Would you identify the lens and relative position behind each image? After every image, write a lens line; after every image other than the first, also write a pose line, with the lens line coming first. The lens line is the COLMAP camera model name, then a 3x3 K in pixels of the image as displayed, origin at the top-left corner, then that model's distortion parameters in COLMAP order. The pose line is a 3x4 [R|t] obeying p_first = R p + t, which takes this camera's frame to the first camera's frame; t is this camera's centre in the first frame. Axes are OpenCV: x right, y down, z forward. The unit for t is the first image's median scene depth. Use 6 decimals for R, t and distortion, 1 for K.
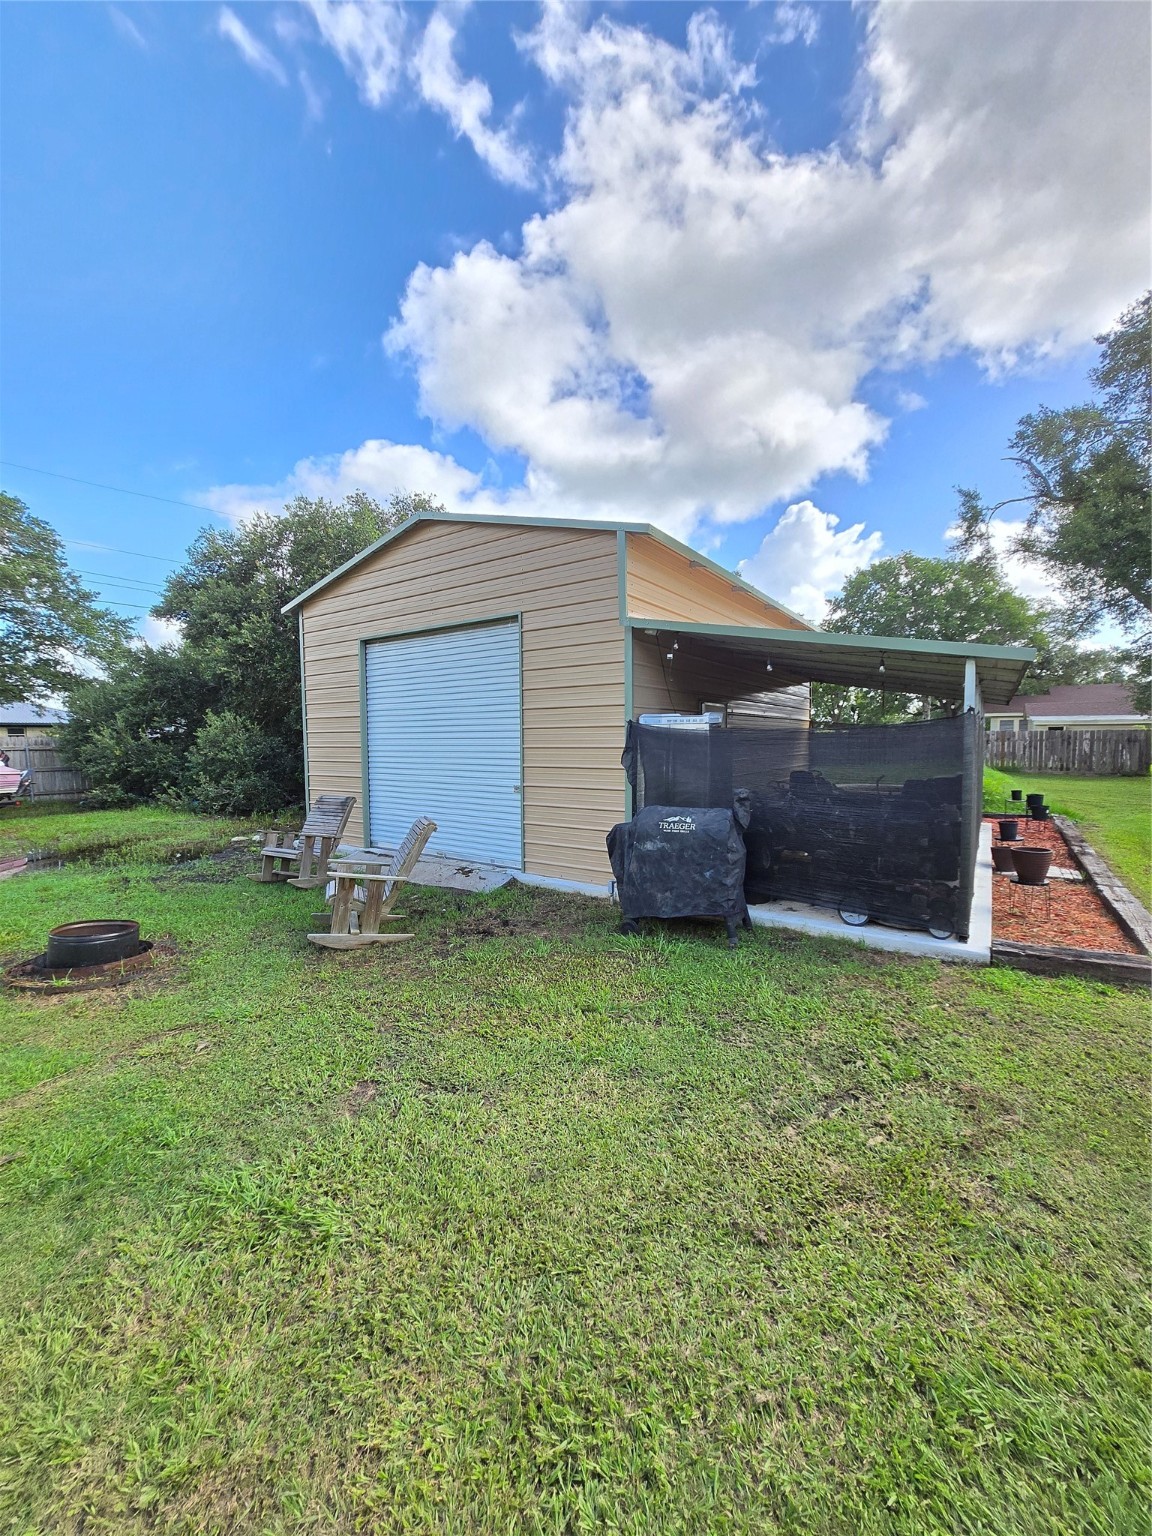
lens RADIAL K [[606.2, 0, 574.3], [0, 606.2, 772.1], [0, 0, 1]] dist [0.001504, 0.001105]
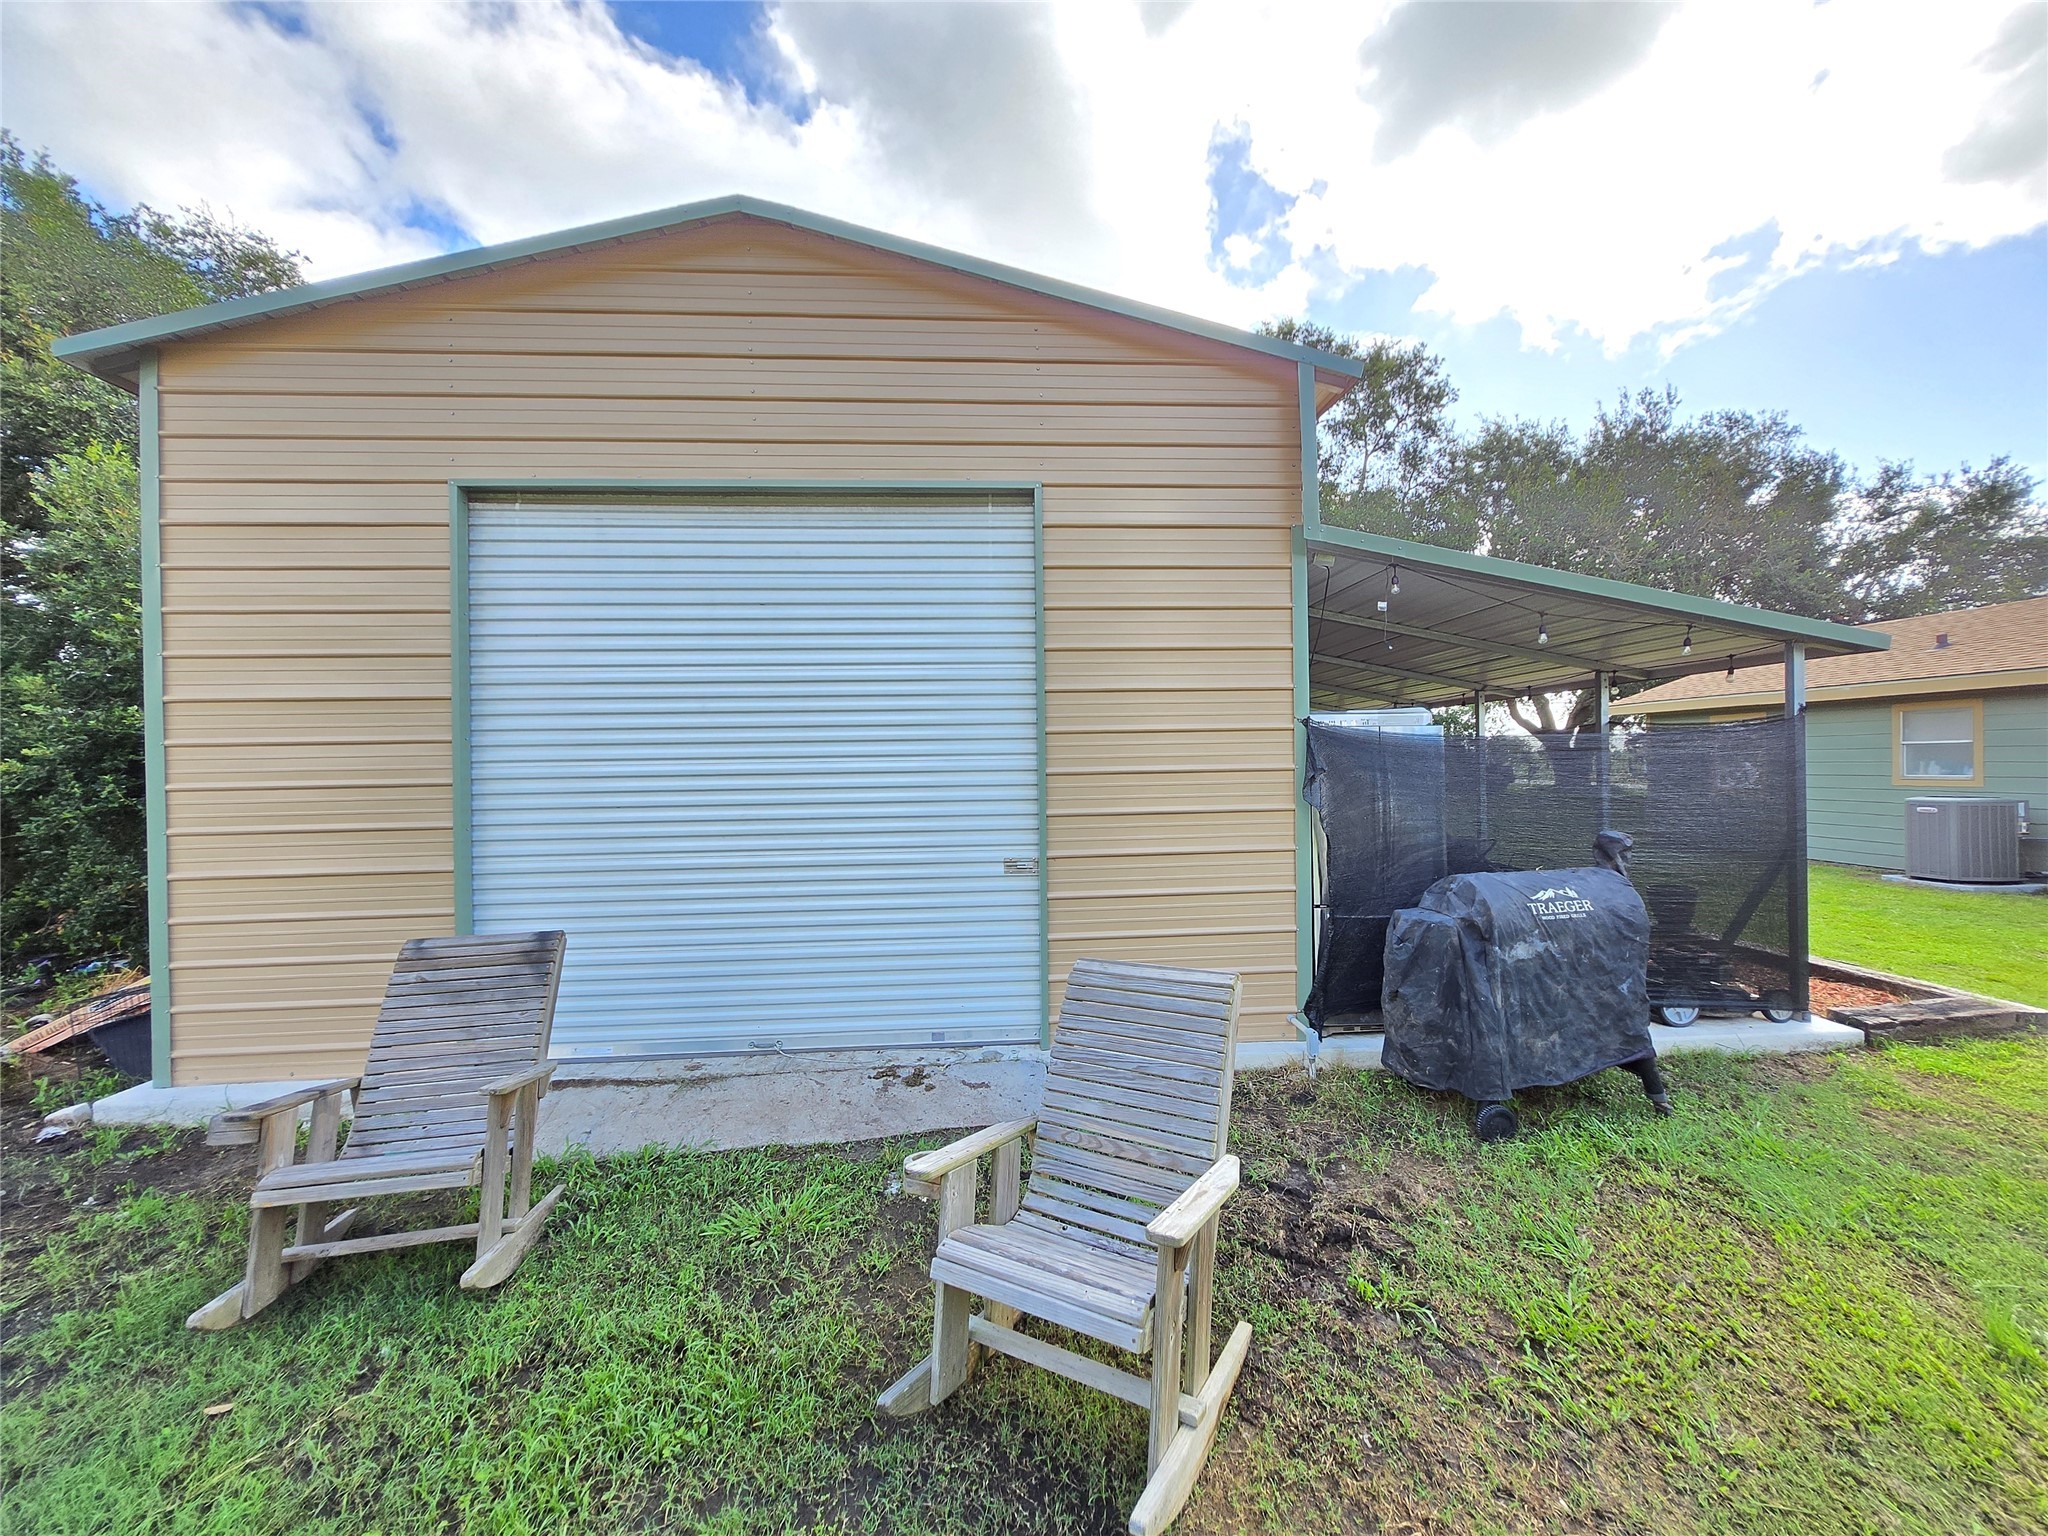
lens RADIAL K [[808.2, 0, 1022.0], [0, 808.2, 762.1], [0, 0, 1]] dist [0.001504, 0.001105]
pose [[0.779841, -0.001519, 0.625976, -0.583787], [0.045350, 0.997506, -0.054077, -0.020721], [-0.624333, 0.070560, 0.777965, 0.641853]]
